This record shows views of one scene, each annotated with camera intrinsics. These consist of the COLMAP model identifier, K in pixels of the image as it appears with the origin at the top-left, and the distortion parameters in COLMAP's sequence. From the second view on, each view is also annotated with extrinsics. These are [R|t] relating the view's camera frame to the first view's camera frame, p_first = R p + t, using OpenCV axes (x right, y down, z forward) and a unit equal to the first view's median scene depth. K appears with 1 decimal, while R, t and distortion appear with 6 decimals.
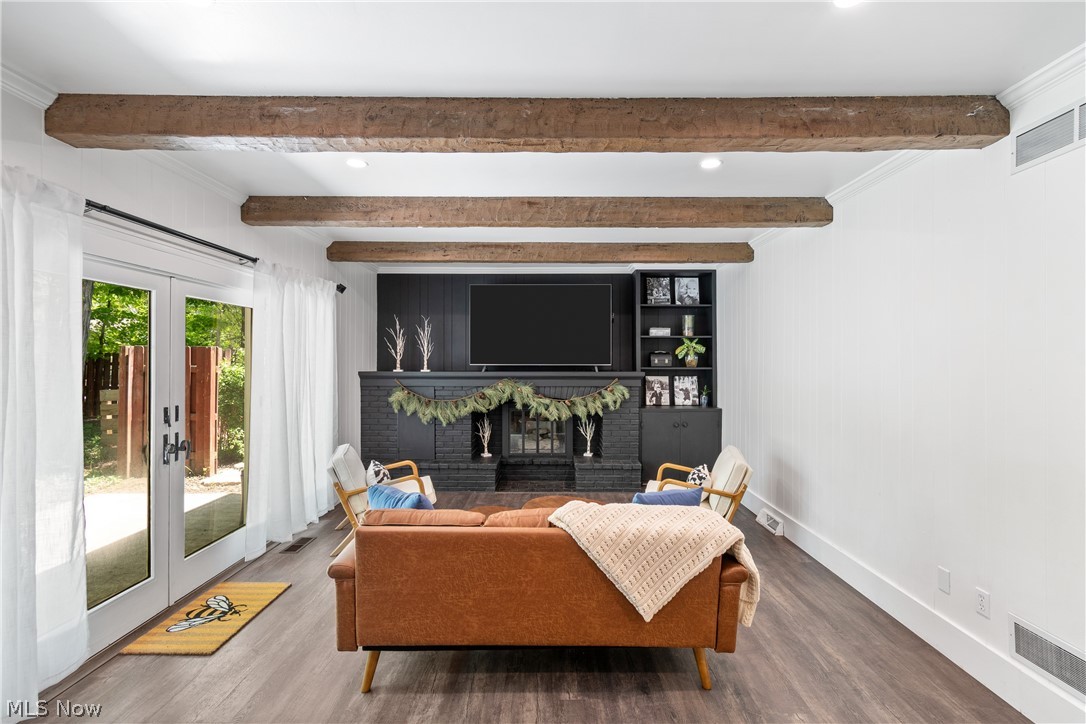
lens RADIAL K [[474.8, 0, 549.3], [0, 474.8, 360.5], [0, 0, 1]] dist [0.005189, -0.000481]
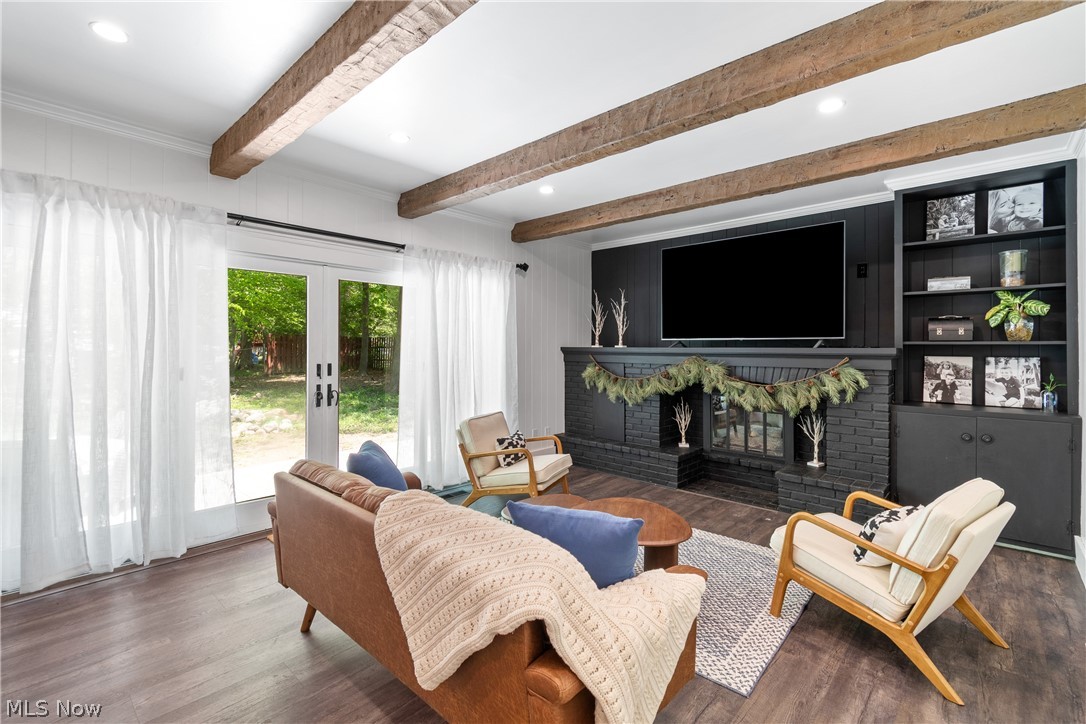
lens RADIAL K [[474.8, 0, 576.1], [0, 474.8, 348.9], [0, 0, 1]] dist [0.005189, -0.000481]
pose [[0.751813, 0.001736, -0.659374, 0.294158], [-0.002770, 0.999996, -0.000525, 0.026883], [0.659370, 0.002221, 0.751815, 0.233196]]
